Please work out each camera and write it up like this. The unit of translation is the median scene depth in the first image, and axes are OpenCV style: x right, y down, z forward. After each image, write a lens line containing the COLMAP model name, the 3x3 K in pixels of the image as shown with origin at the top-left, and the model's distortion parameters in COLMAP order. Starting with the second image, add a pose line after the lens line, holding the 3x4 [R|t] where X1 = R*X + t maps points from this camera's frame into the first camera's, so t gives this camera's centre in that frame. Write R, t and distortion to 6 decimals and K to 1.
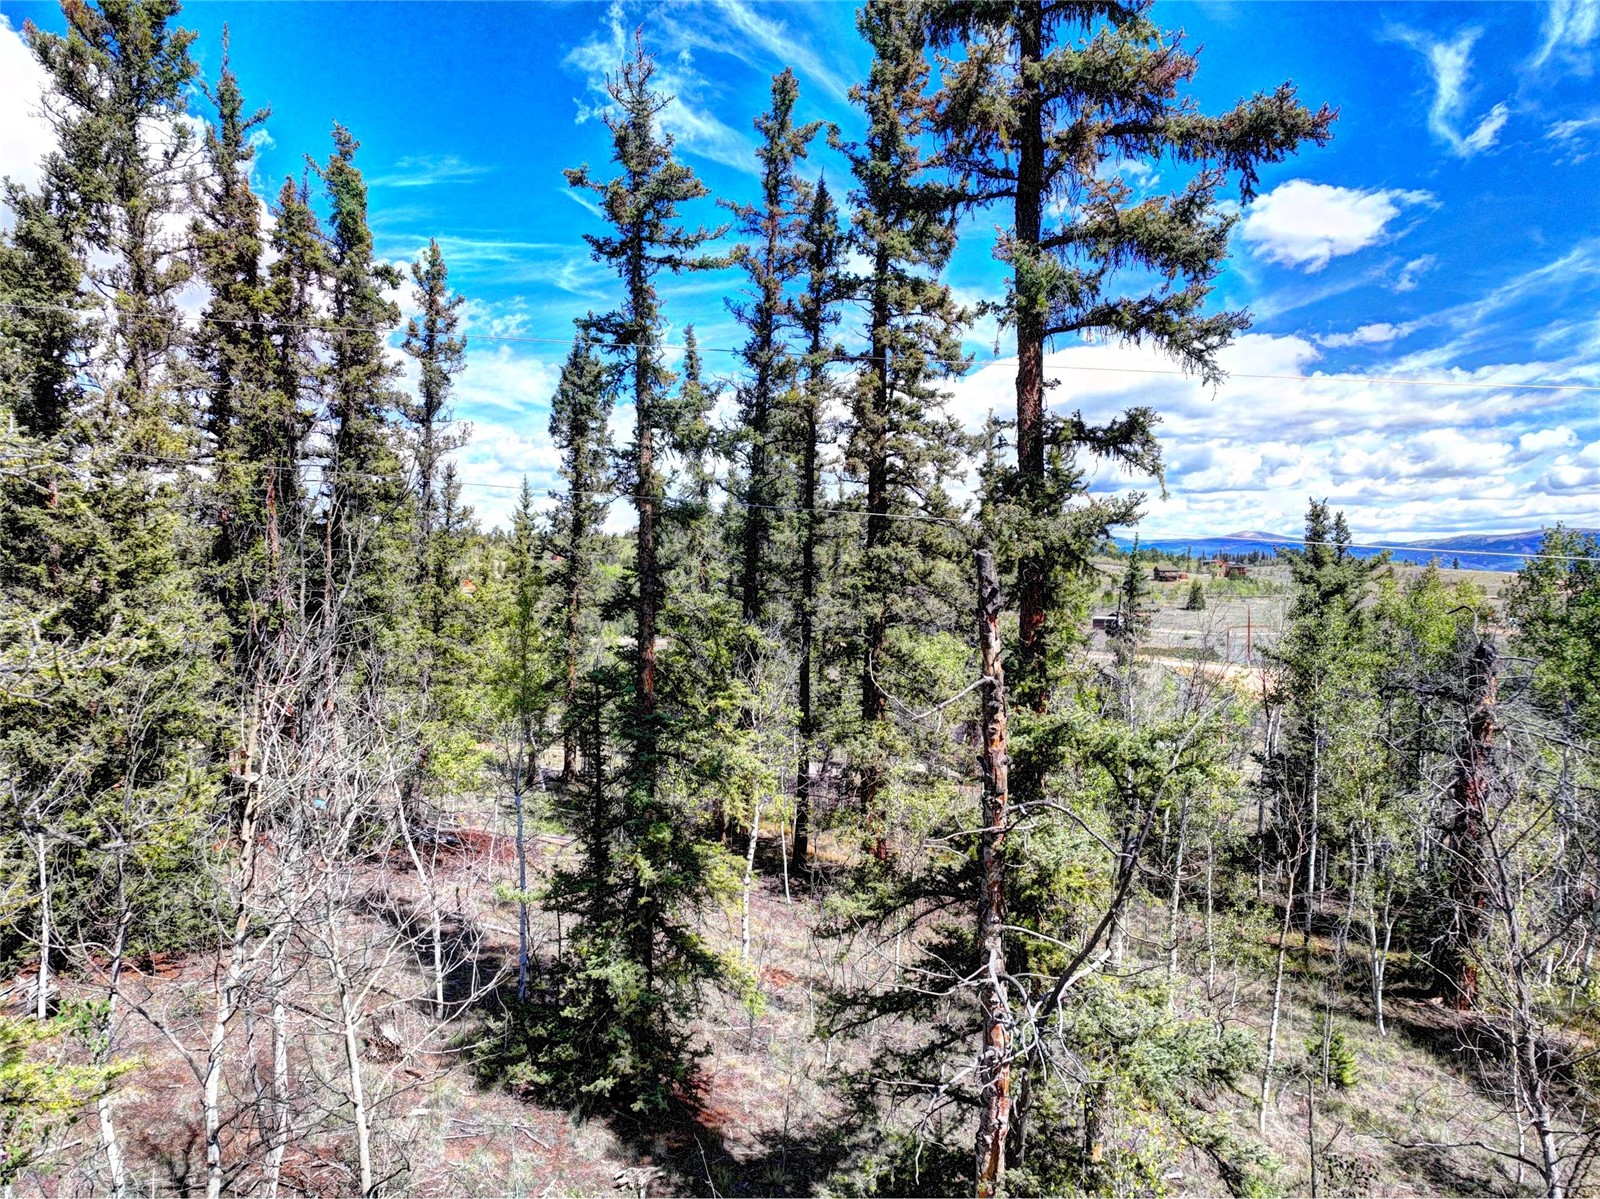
lens RADIAL K [[1135.3, 0, 800.7], [0, 1135.3, 608.0], [0, 0, 1]] dist [0.005873, 0.009781]
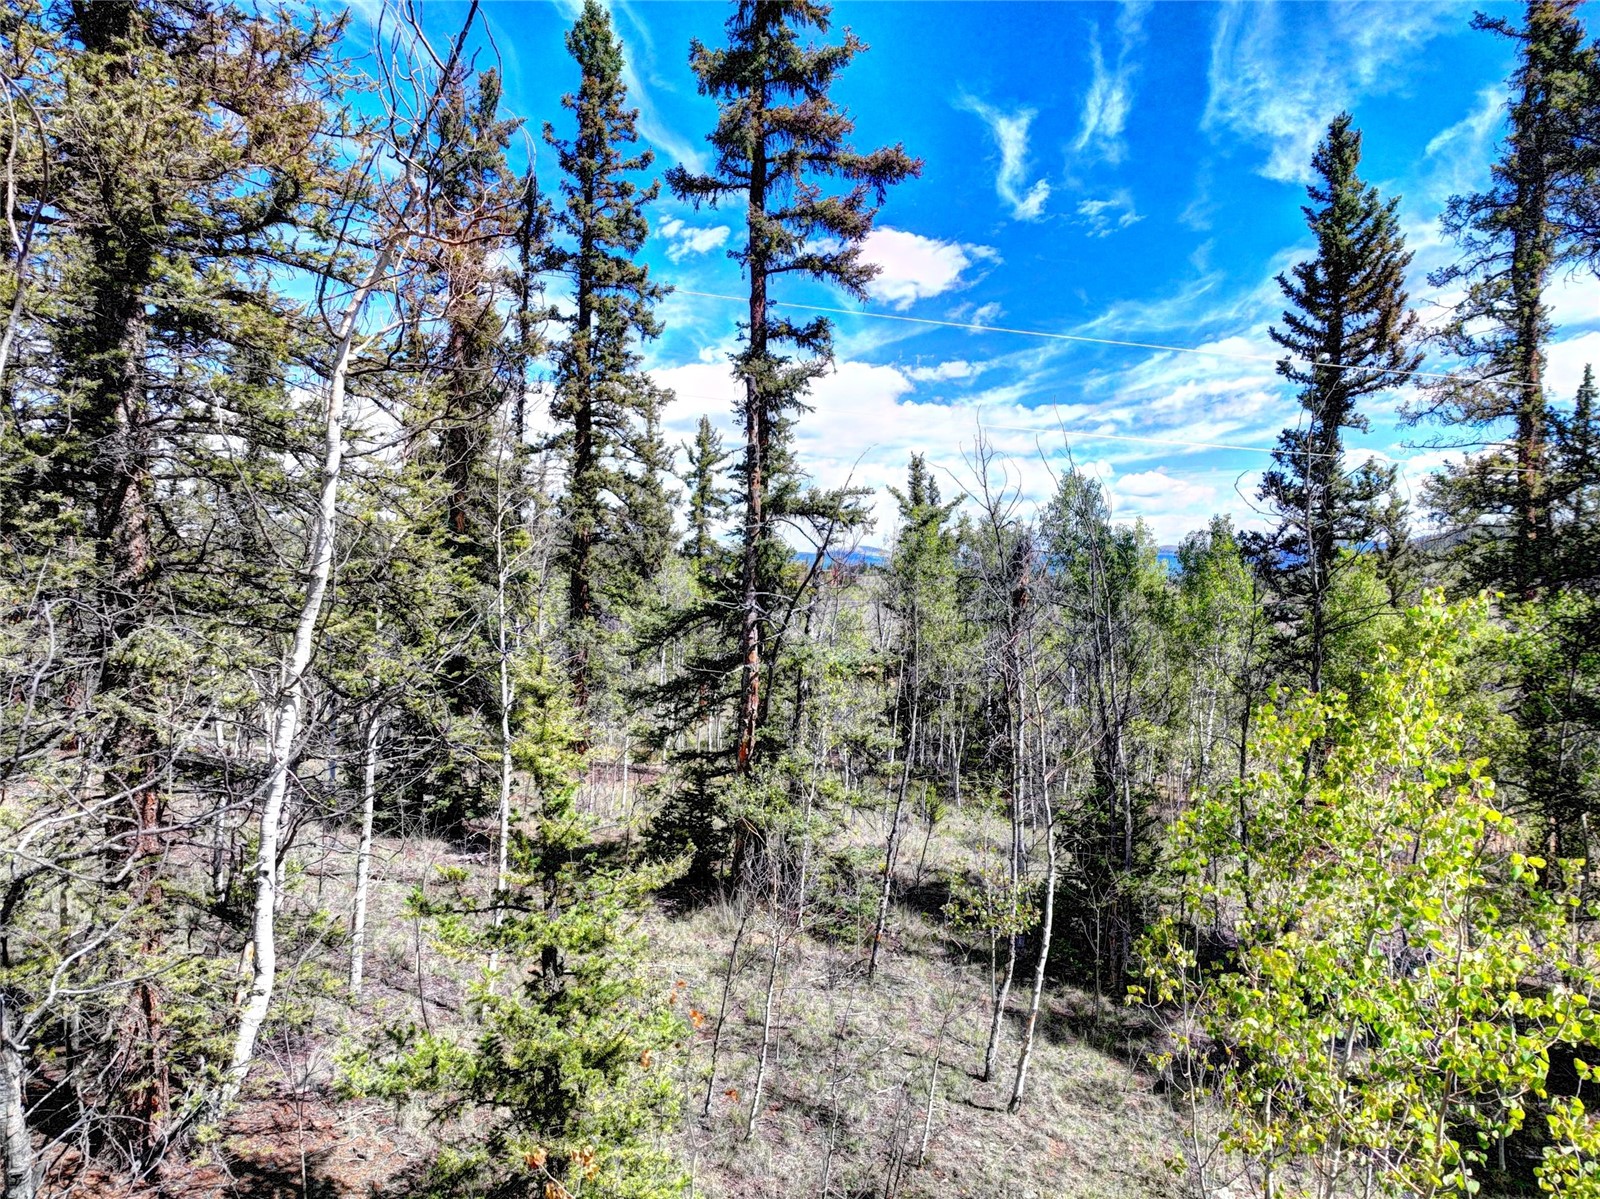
lens RADIAL K [[1135.3, 0, 801.1], [0, 1135.3, 613.3], [0, 0, 1]] dist [0.005873, 0.009781]
pose [[0.946575, -0.008012, 0.322384, -0.112393], [0.009827, 0.999944, -0.004003, 0.106429], [-0.322334, 0.006957, 0.946600, -0.237257]]
